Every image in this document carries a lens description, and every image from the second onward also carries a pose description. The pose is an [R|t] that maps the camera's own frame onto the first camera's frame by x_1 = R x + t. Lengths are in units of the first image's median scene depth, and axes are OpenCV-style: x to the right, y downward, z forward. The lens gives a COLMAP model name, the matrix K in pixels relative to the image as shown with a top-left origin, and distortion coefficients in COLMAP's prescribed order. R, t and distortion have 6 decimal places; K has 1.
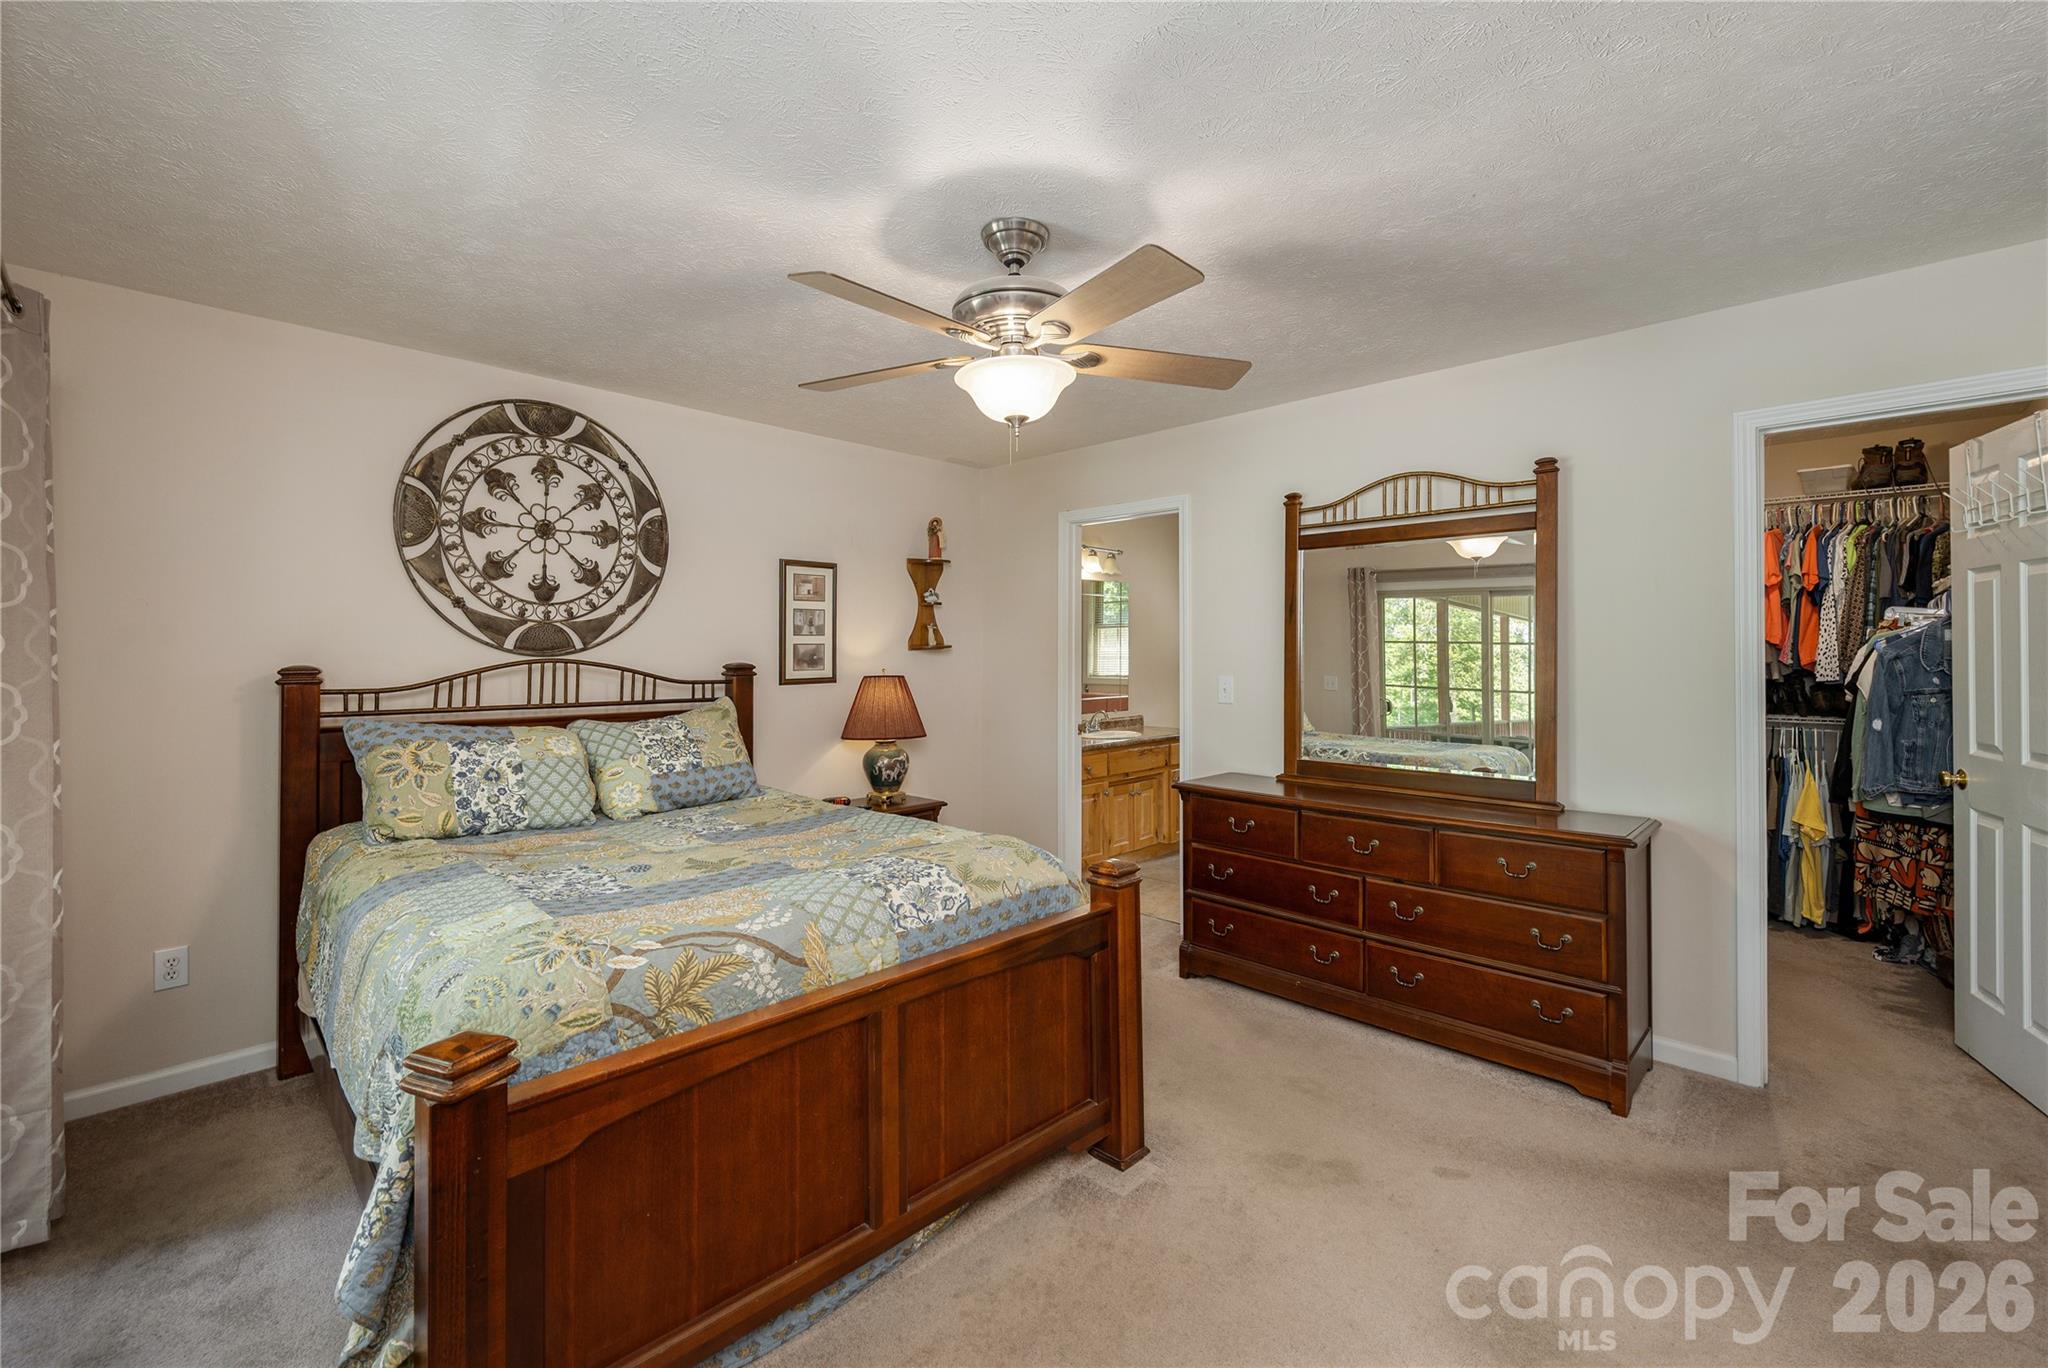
lens RADIAL K [[875.2, 0, 1029.1], [0, 875.2, 653.3], [0, 0, 1]] dist [-0.002179, -0.000406]
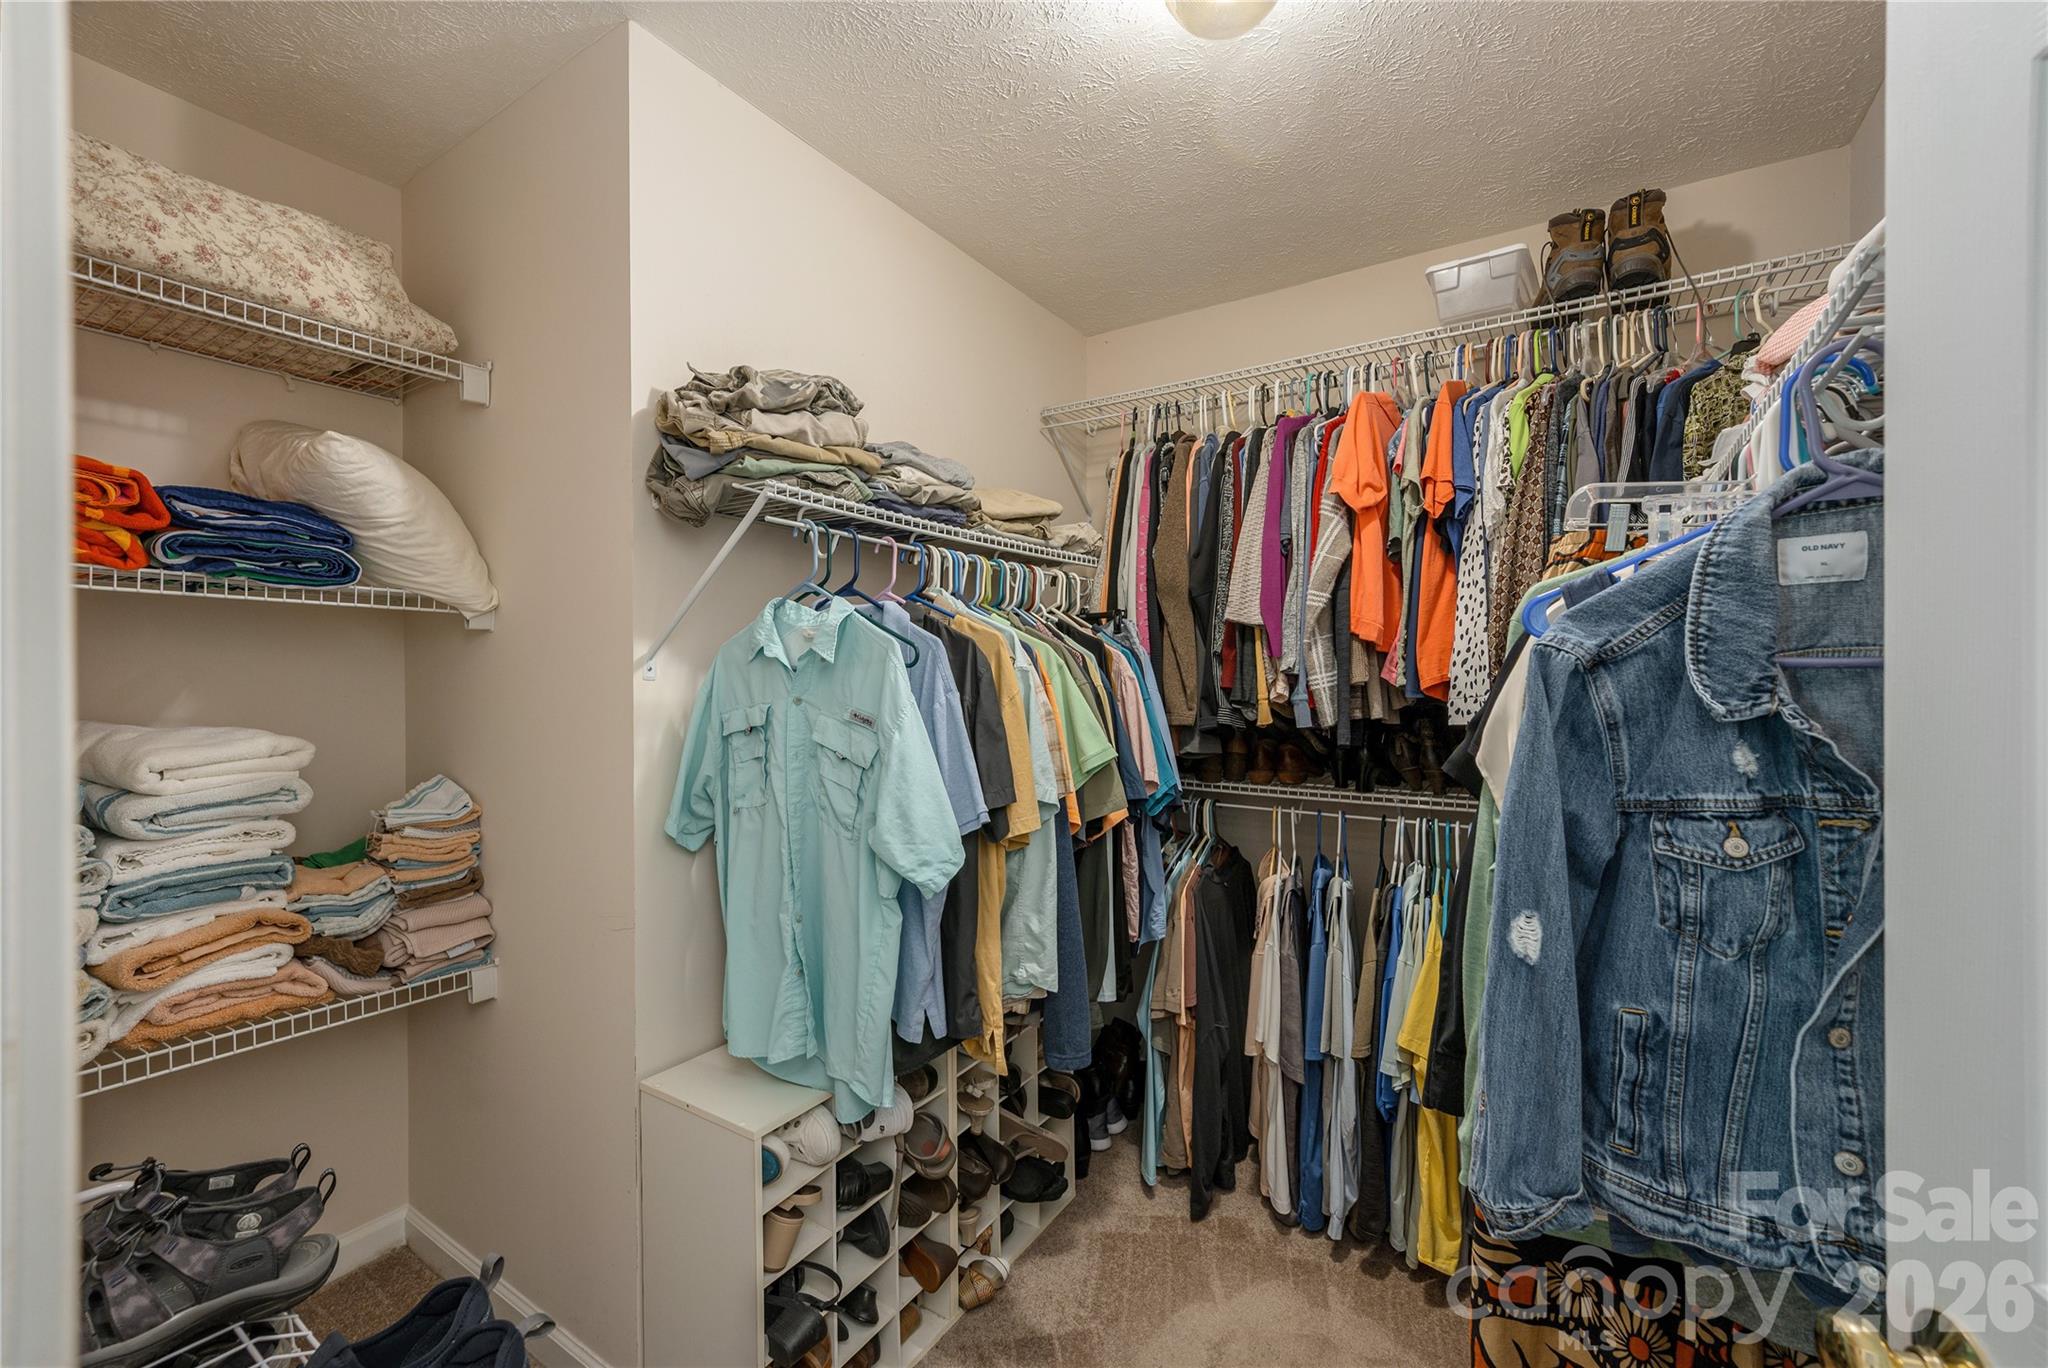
lens RADIAL K [[841.6, 0, 1024.0], [0, 841.6, 684.0], [0, 0, 1]] dist [0.000581, 0.000009]
pose [[0.985720, -0.001220, 0.168390, 0.623745], [-0.000653, 0.999939, 0.011068, 0.006810], [-0.168393, -0.011020, 0.985658, 0.623054]]
